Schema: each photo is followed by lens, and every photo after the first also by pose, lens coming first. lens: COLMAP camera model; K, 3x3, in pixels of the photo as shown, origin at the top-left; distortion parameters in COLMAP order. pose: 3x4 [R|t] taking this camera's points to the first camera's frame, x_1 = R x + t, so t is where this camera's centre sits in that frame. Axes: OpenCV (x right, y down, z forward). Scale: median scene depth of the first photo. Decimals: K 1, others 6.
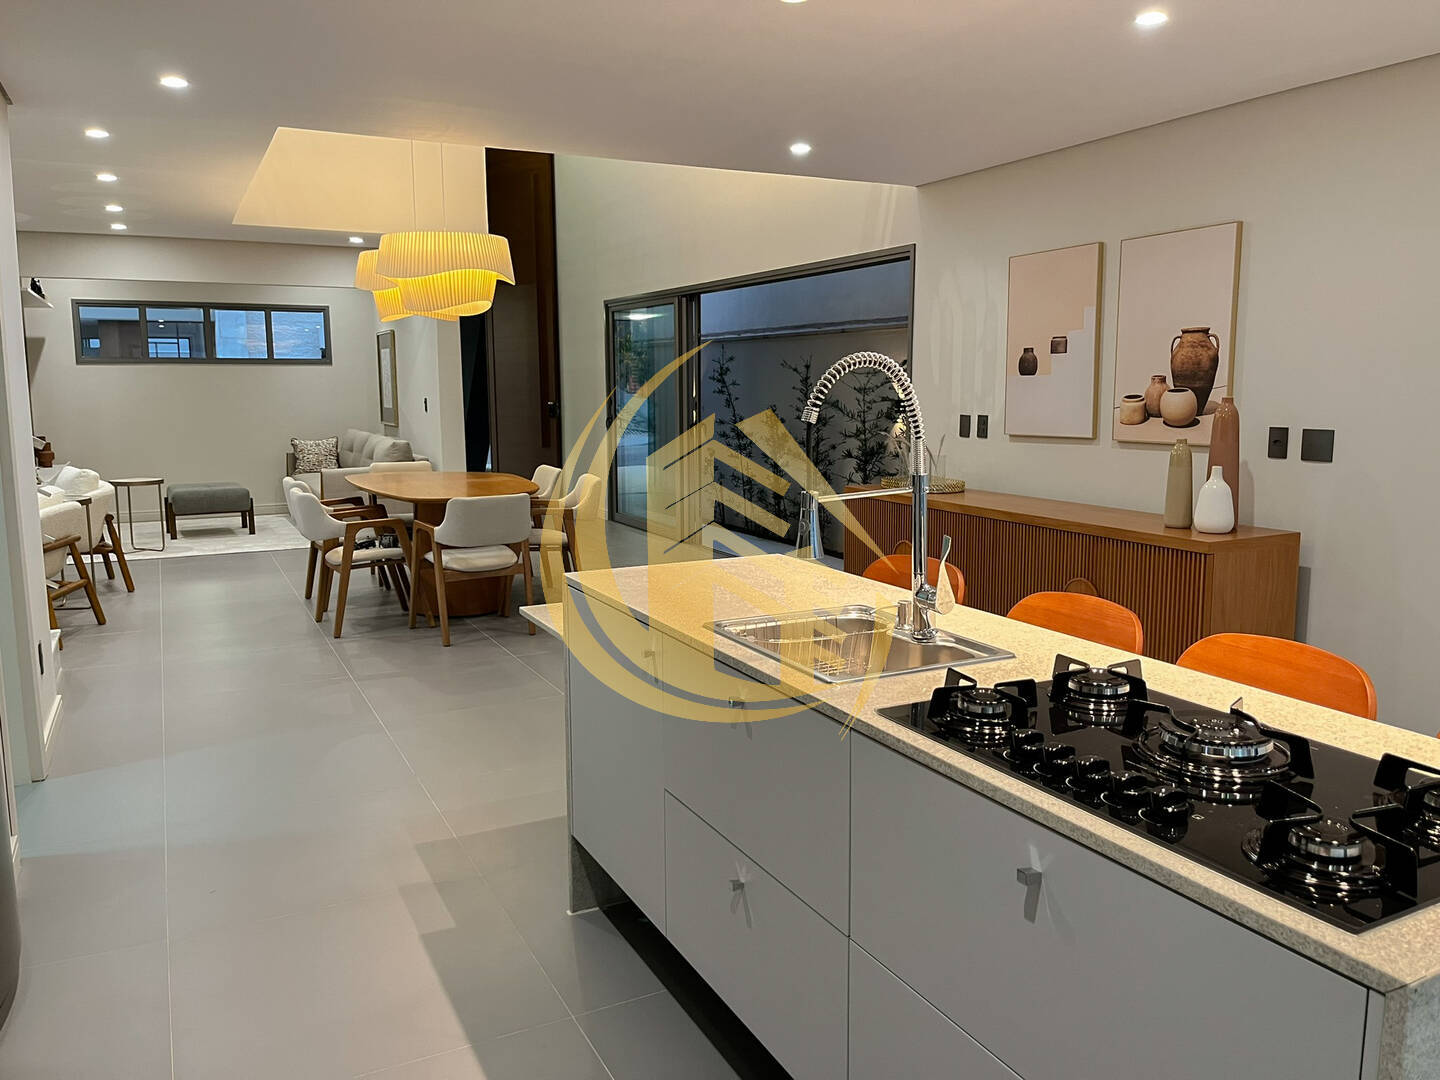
lens RADIAL K [[1086.4, 0, 718.3], [0, 1086.4, 536.9], [0, 0, 1]] dist [0.061880, -0.088333]
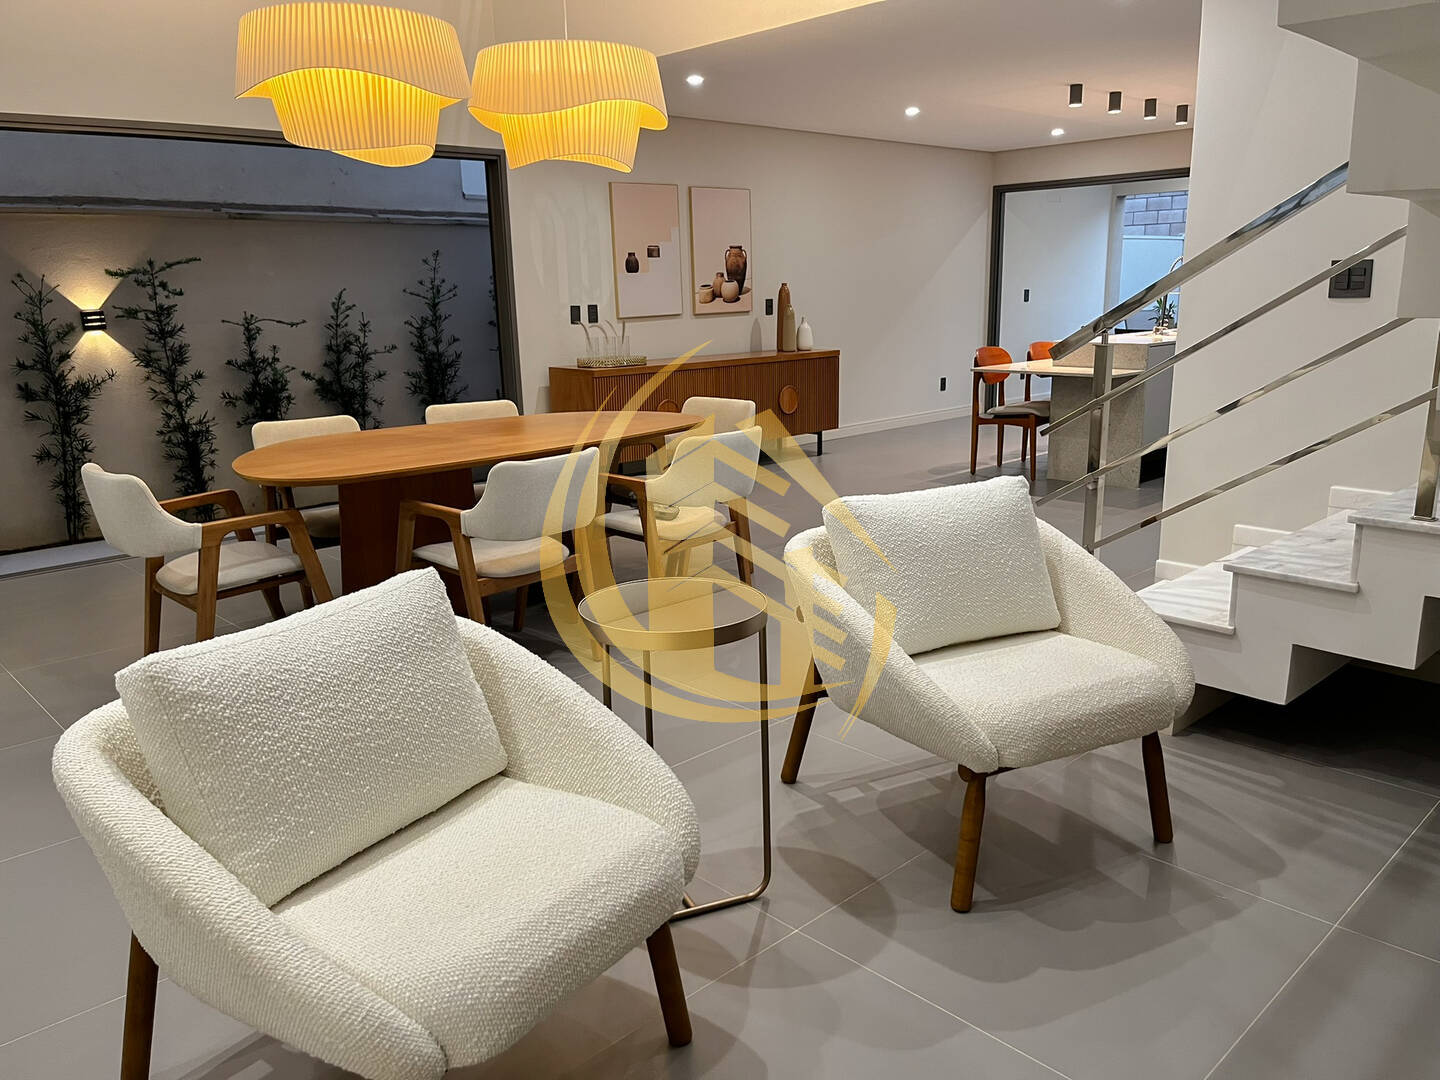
lens RADIAL K [[1086.4, 0, 718.3], [0, 1086.4, 536.9], [0, 0, 1]] dist [0.061880, -0.088333]
pose [[-0.280847, -0.204300, 0.937756, -1.256571], [0.162265, 0.952908, 0.256198, -0.185724], [-0.945936, 0.224117, -0.234470, 1.457825]]
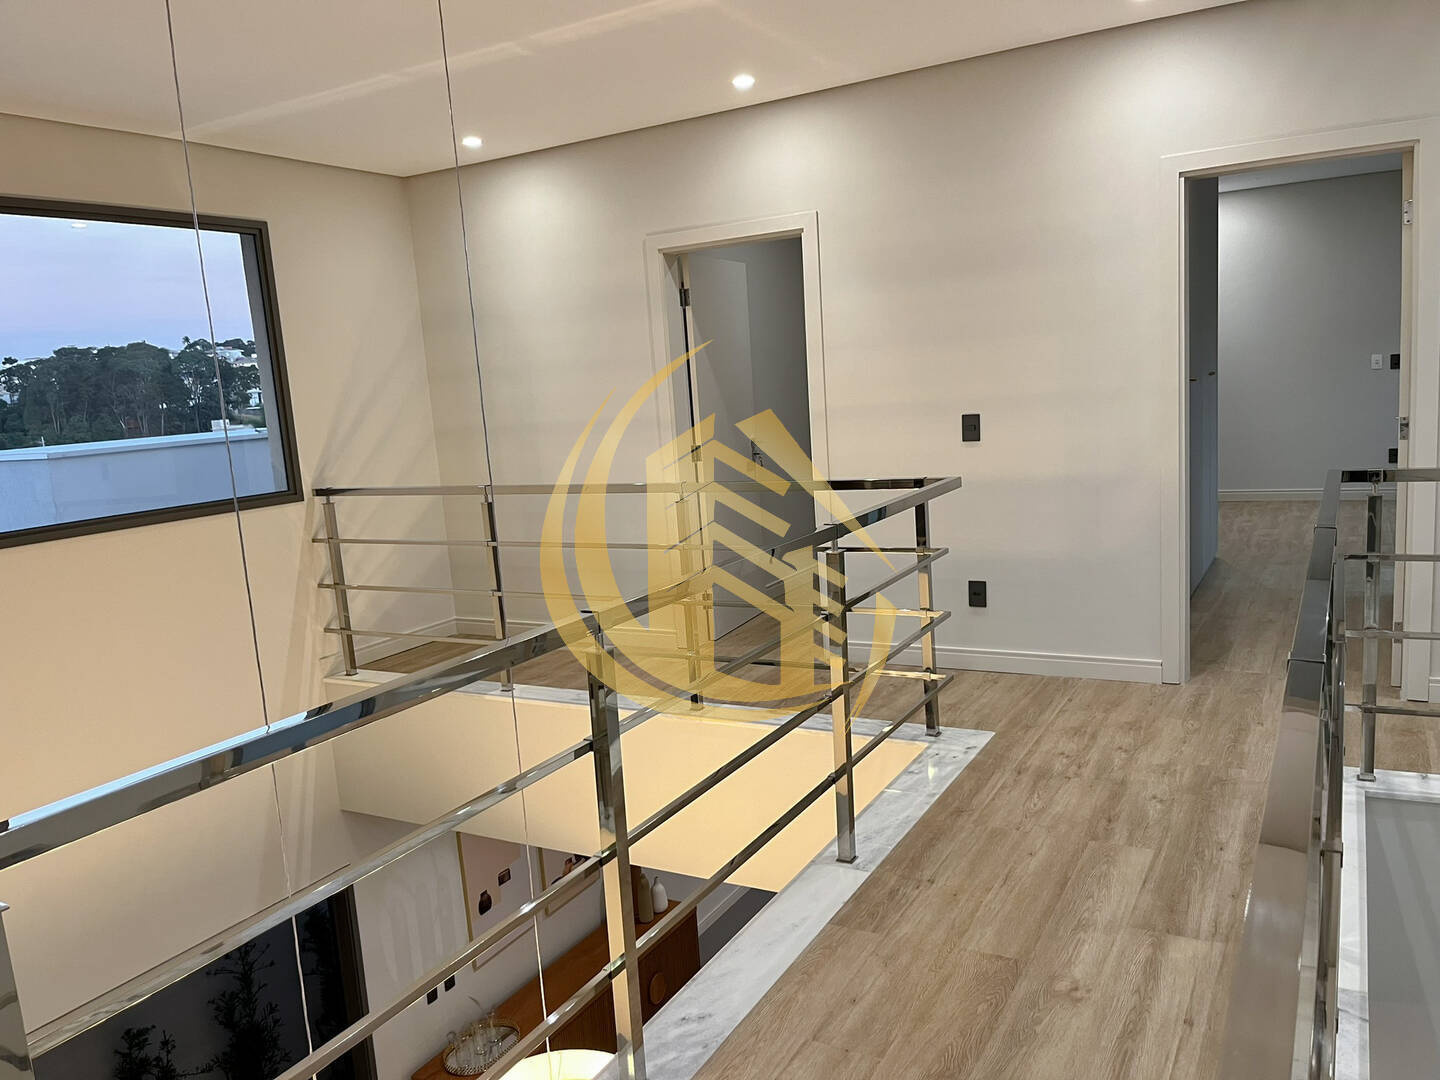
lens RADIAL K [[1086.4, 0, 718.3], [0, 1086.4, 536.9], [0, 0, 1]] dist [0.061880, -0.088333]
pose [[-0.544377, -0.077855, 0.835220, -0.989773], [0.193449, 0.957193, 0.215311, -0.877244], [-0.816230, 0.278783, -0.506013, 1.459091]]
